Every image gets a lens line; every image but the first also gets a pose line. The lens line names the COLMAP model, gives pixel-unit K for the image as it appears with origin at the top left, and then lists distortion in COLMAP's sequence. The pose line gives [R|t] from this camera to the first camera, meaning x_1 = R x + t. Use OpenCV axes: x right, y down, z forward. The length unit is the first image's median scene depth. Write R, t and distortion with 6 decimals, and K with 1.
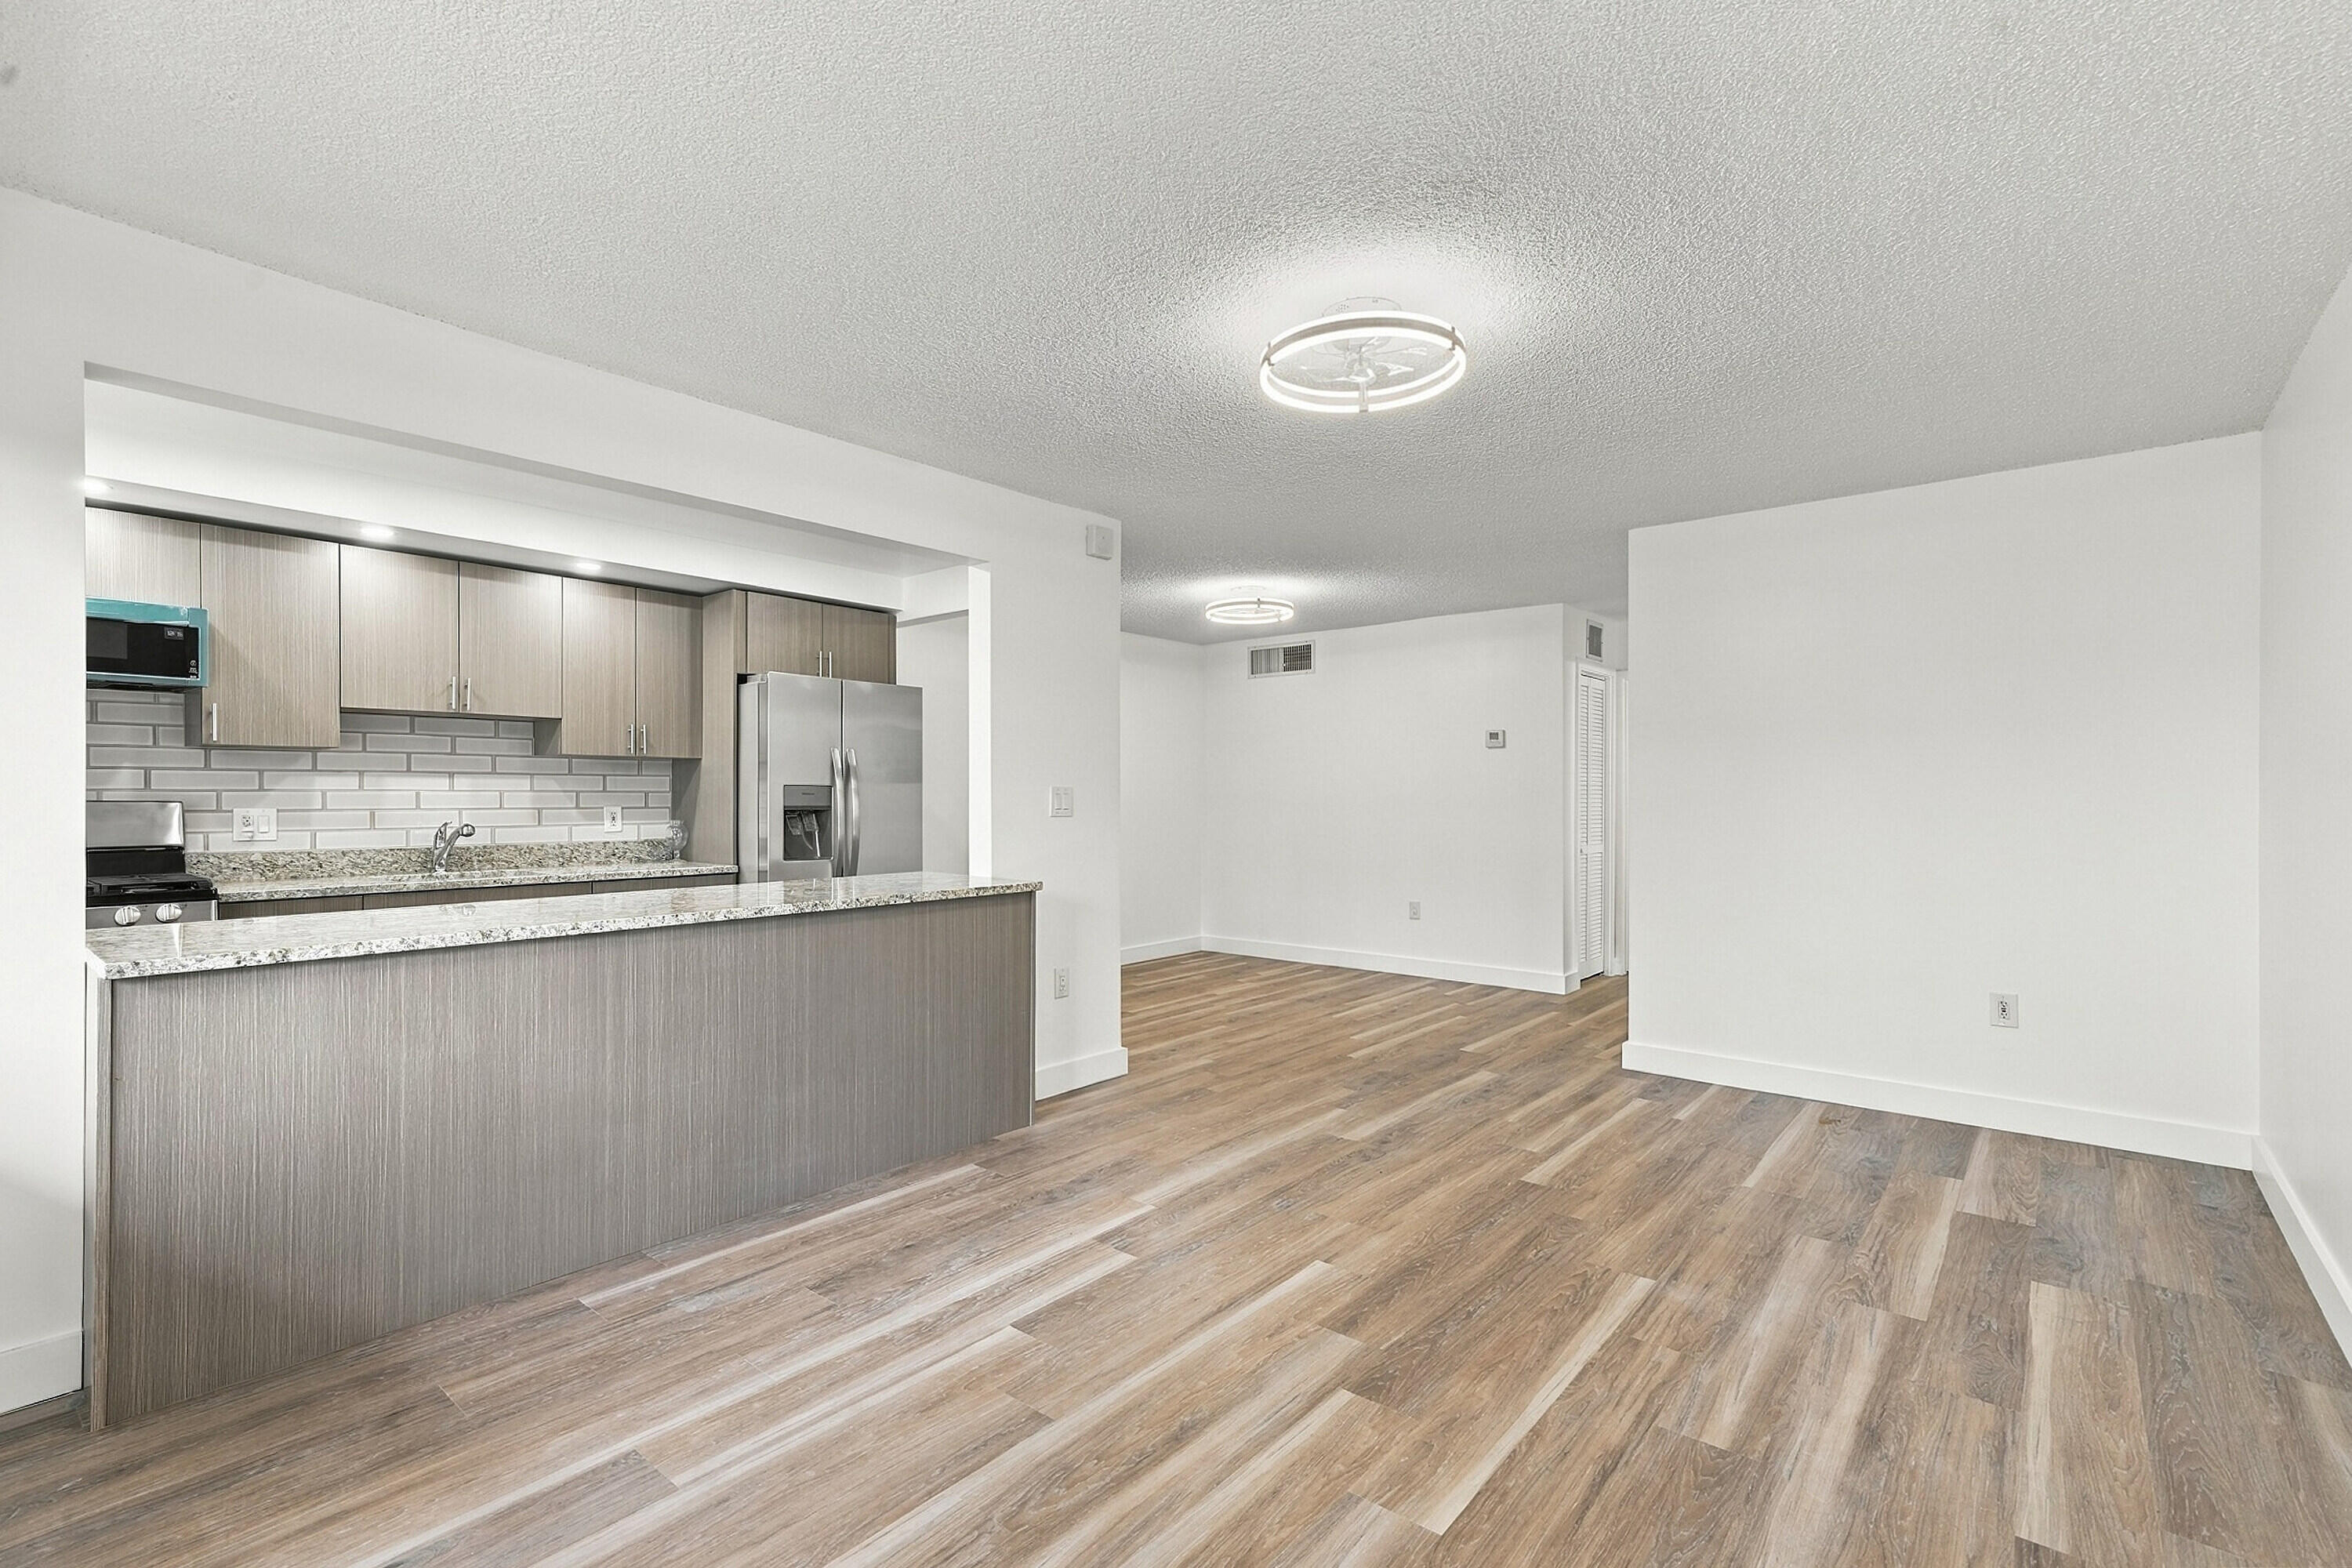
lens RADIAL K [[1066.6, 0, 1175.9], [0, 1066.6, 797.7], [0, 0, 1]] dist [0.007590, 0.002028]
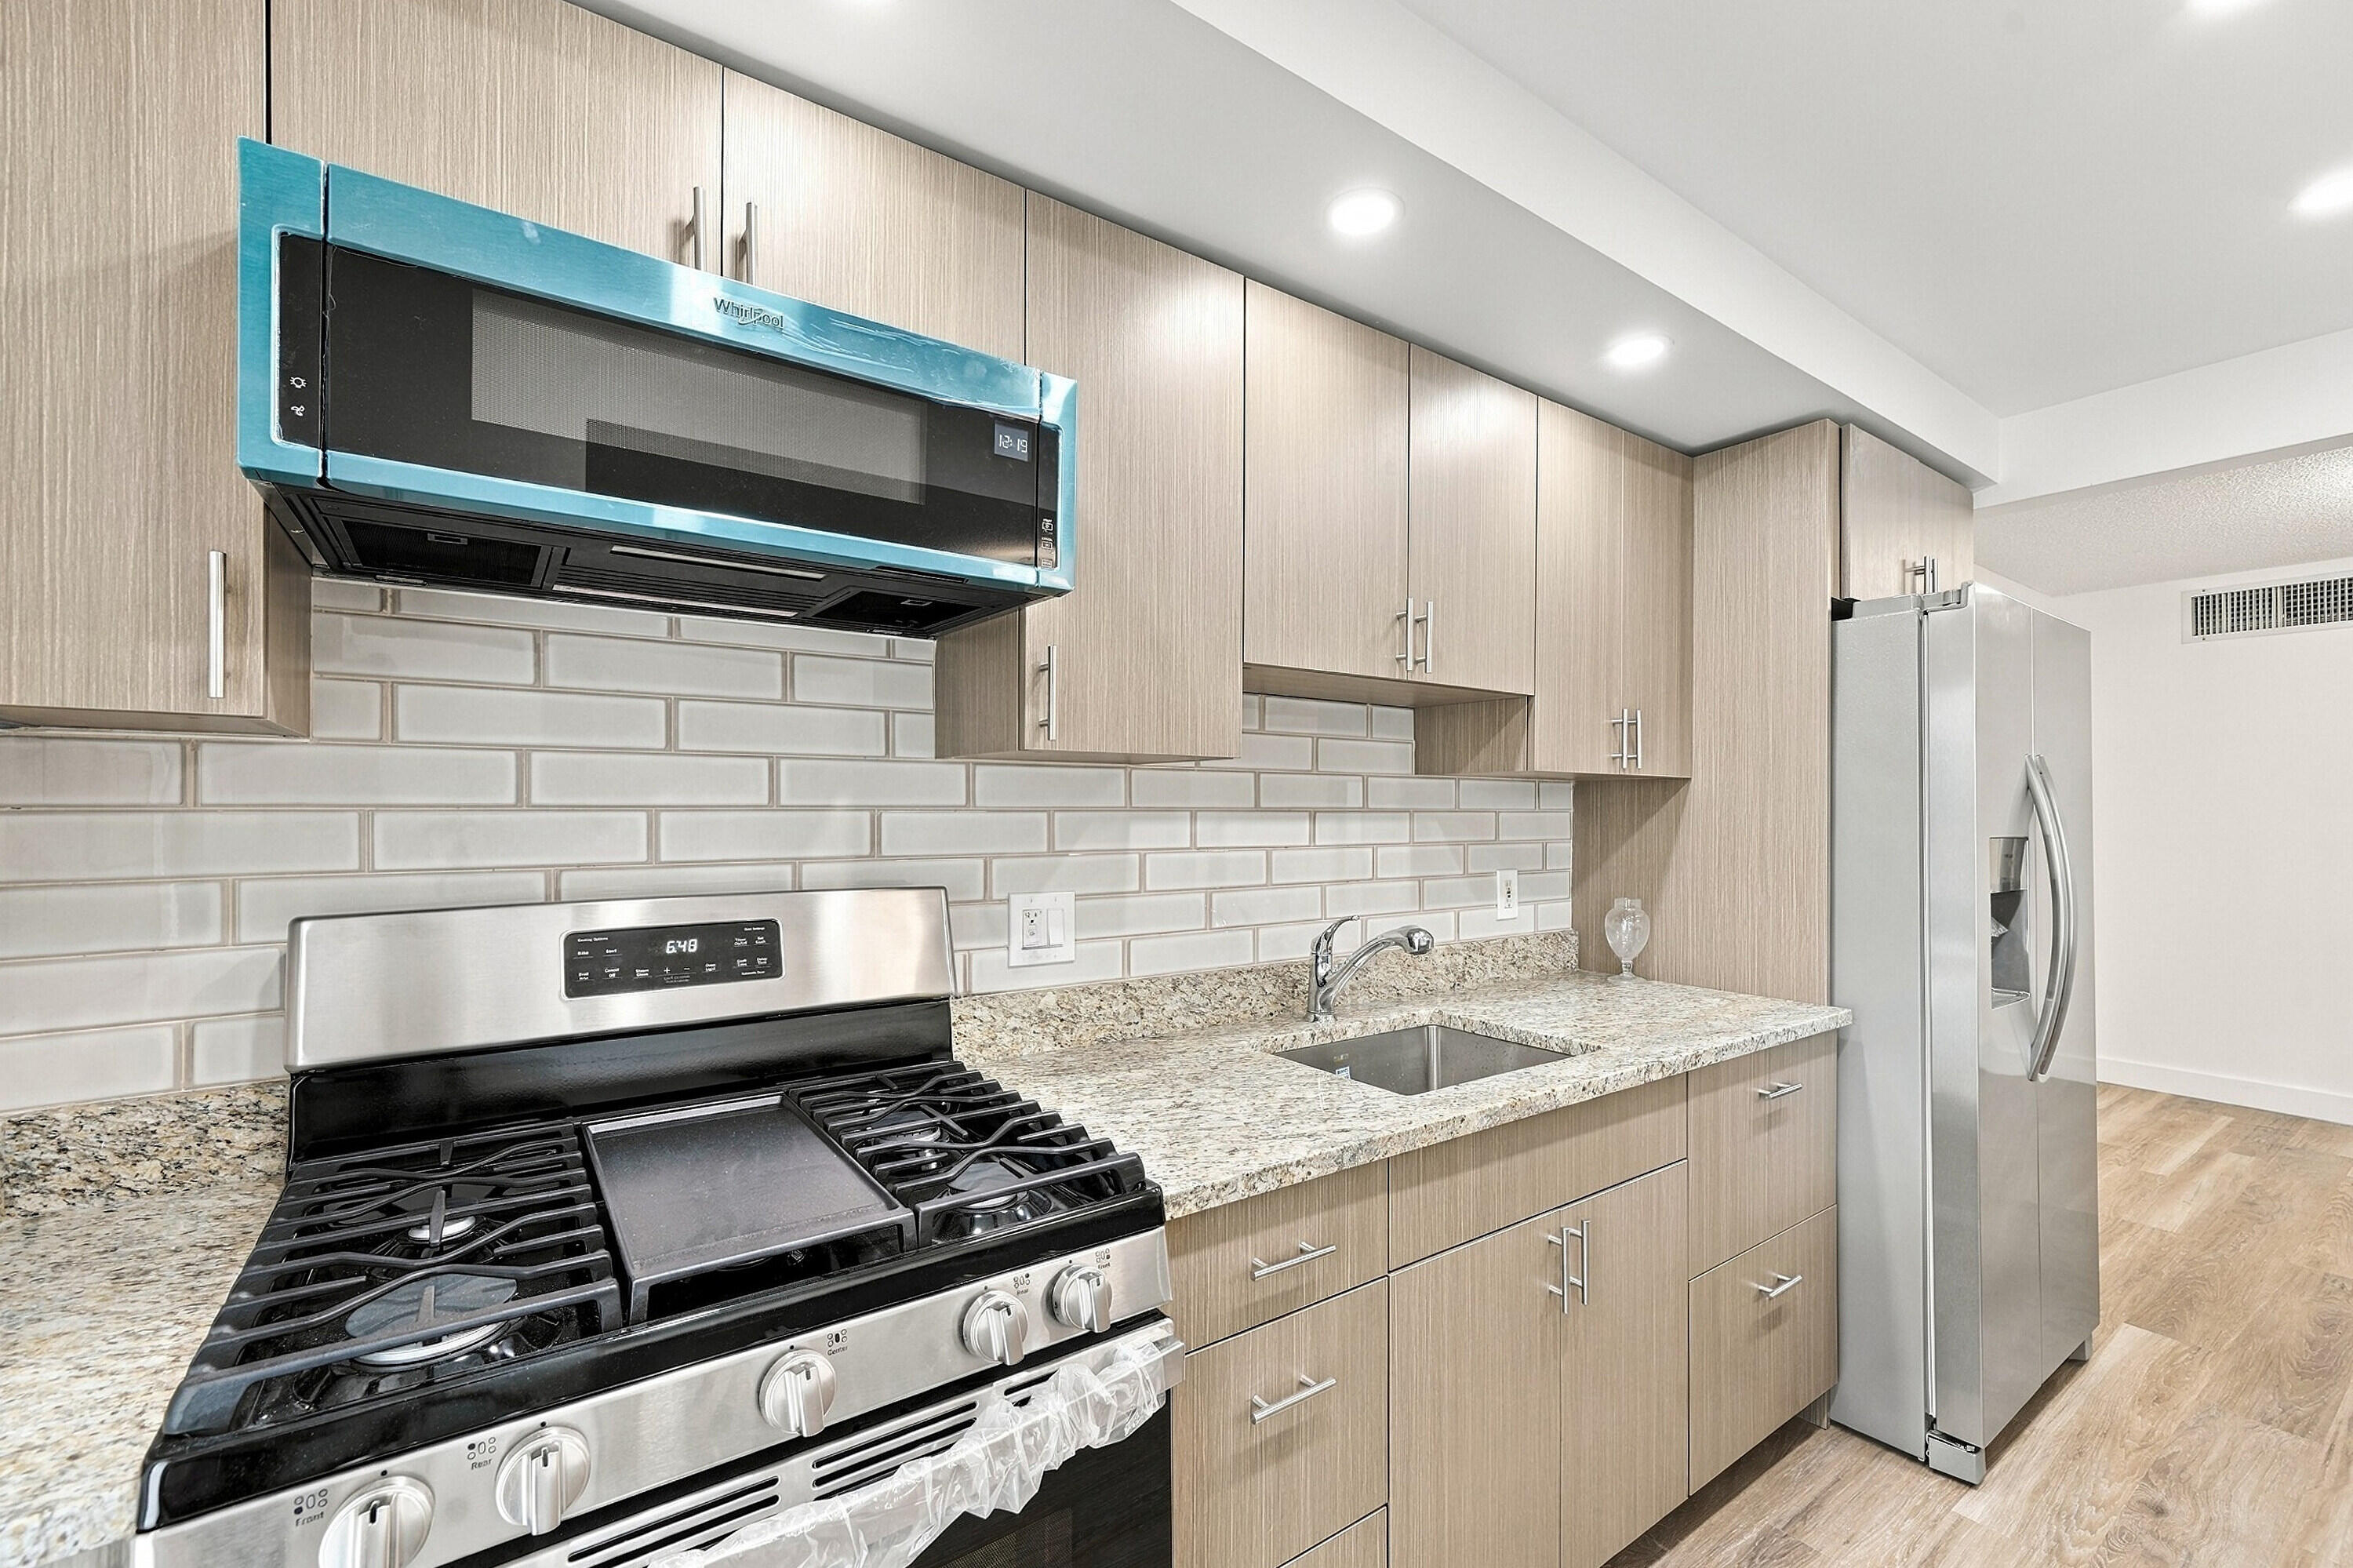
lens RADIAL K [[988.2, 0, 1178.9], [0, 988.2, 802.9], [0, 0, 1]] dist [0.004344, 0.000571]
pose [[0.966474, 0.003634, -0.256739, -0.680114], [-0.005573, 0.999961, -0.006827, -0.025385], [0.256705, 0.008028, 0.966457, 0.596131]]
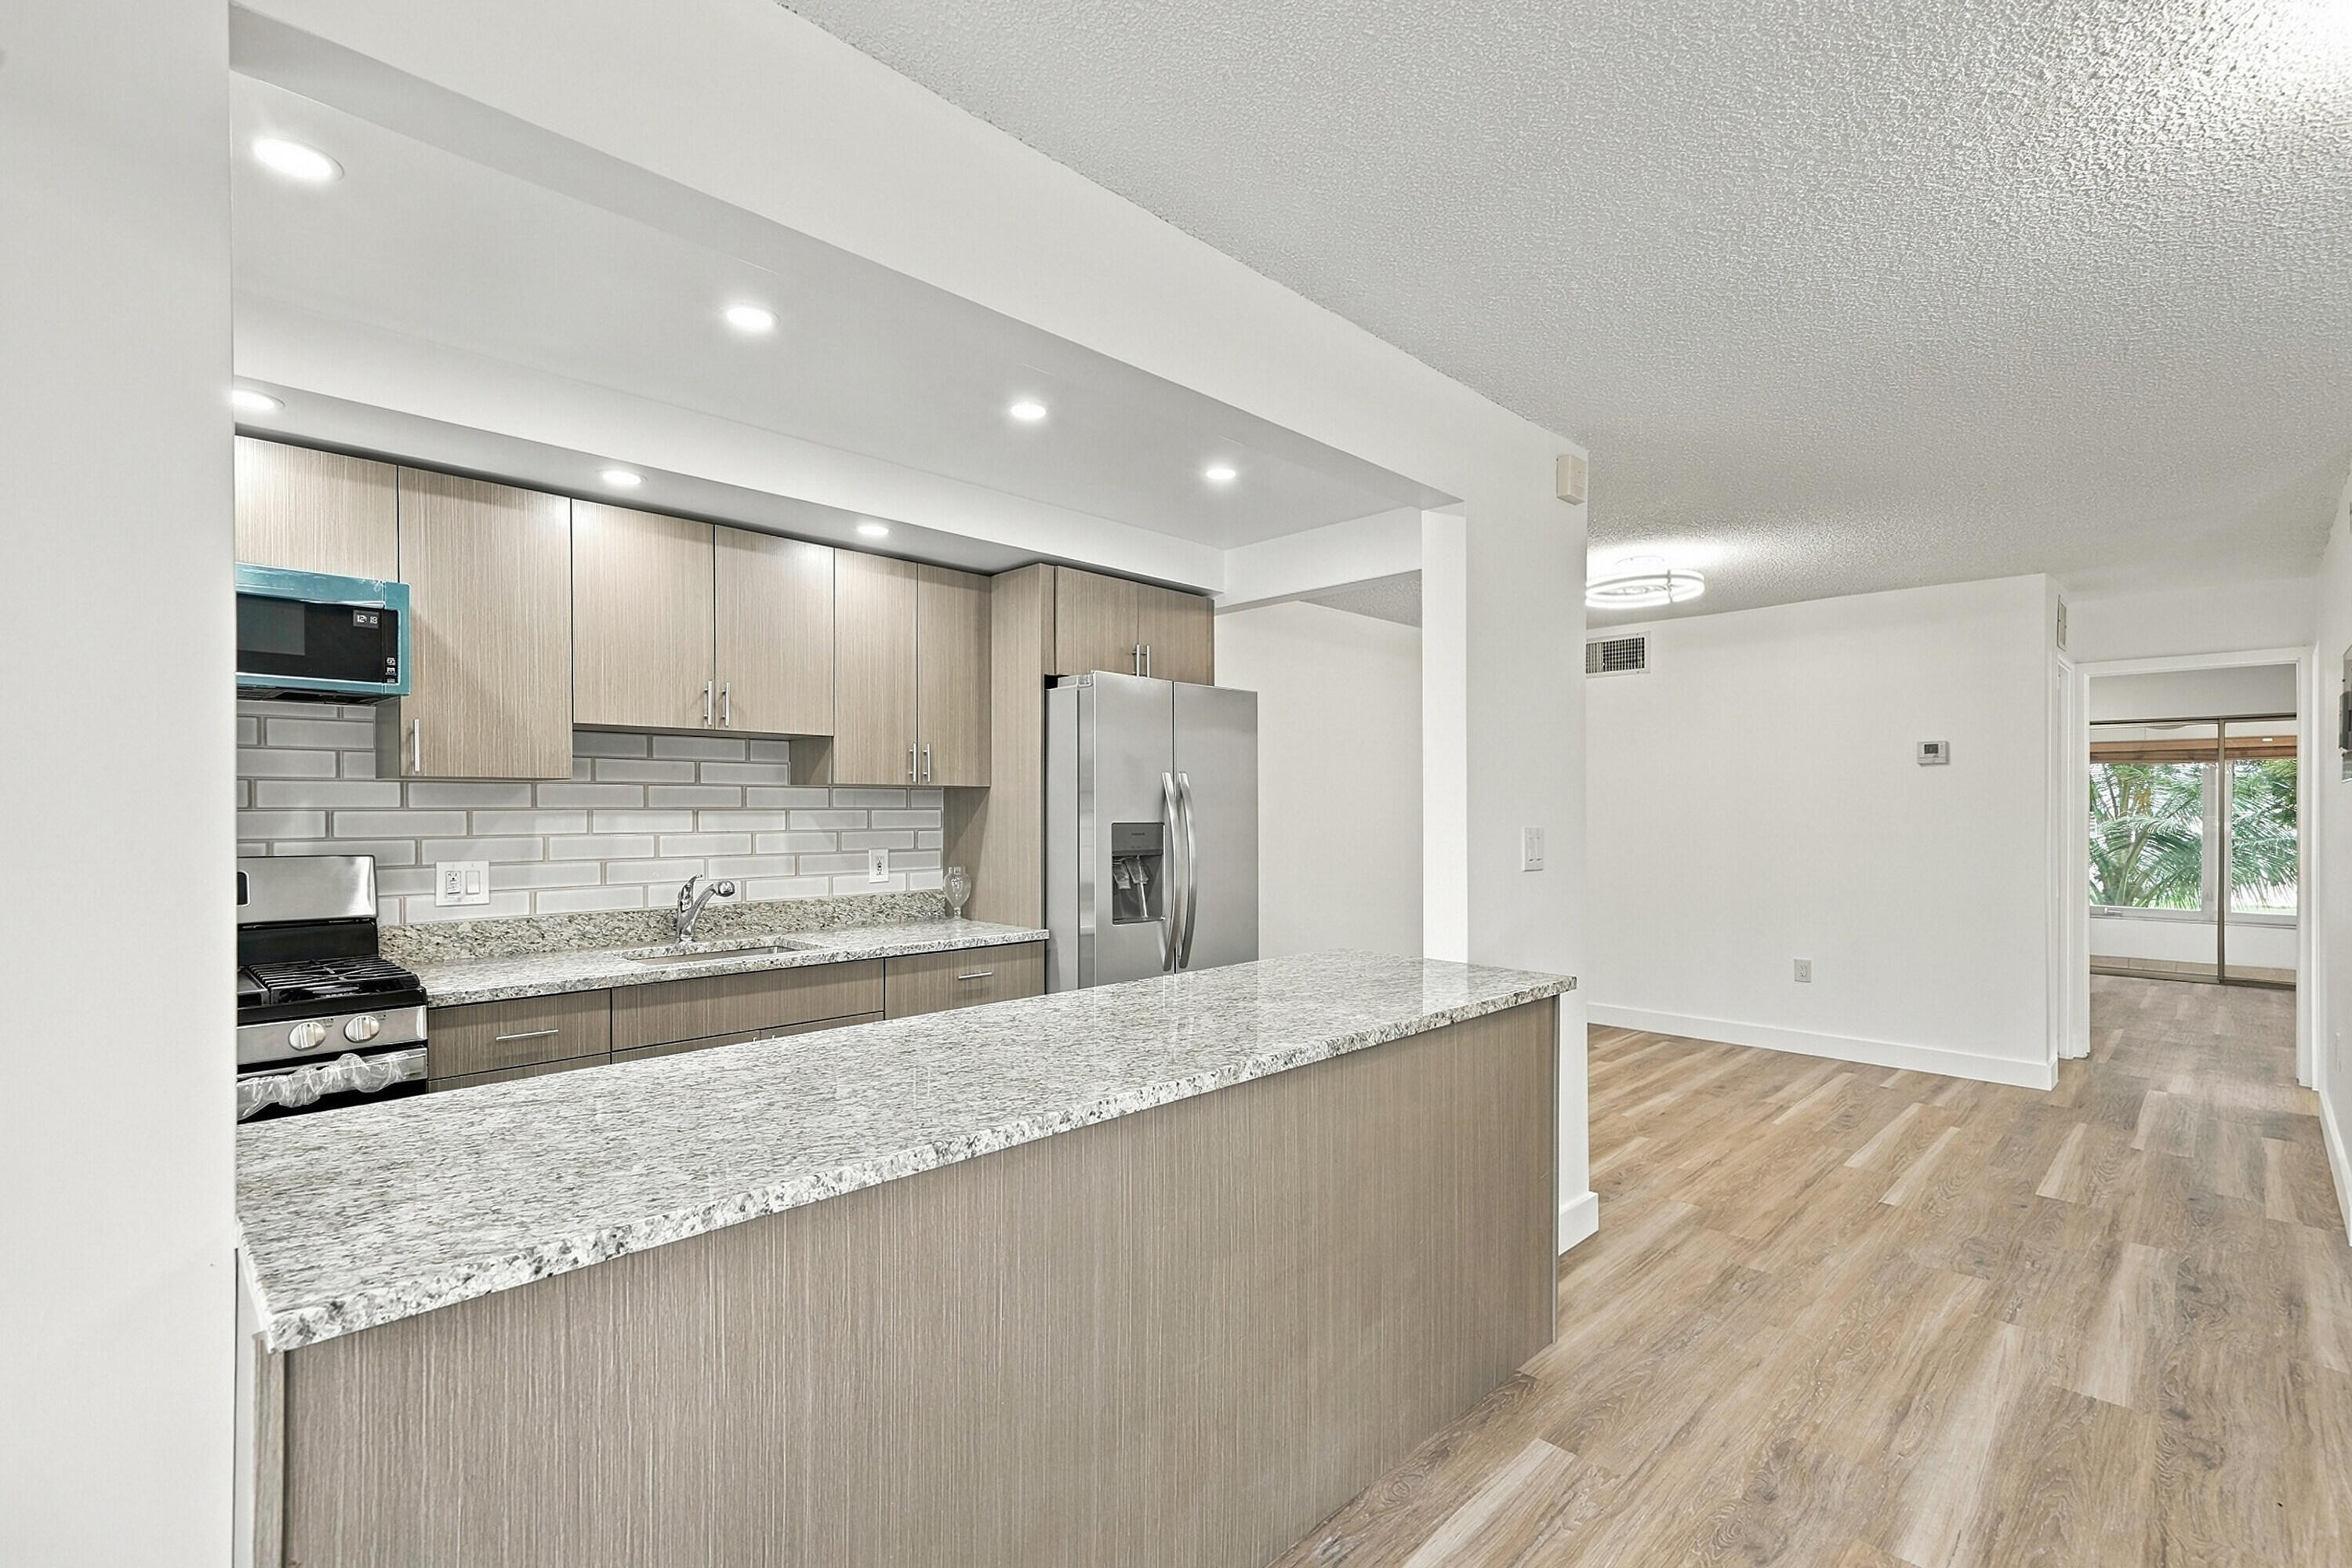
lens RADIAL K [[1066.6, 0, 1172.3], [0, 1066.6, 812.4], [0, 0, 1]] dist [0.007590, 0.002028]
pose [[0.996077, -0.002141, -0.088460, -0.300524], [0.002179, 0.999998, 0.000340, -0.022442], [0.088459, -0.000532, 0.996080, 0.303969]]
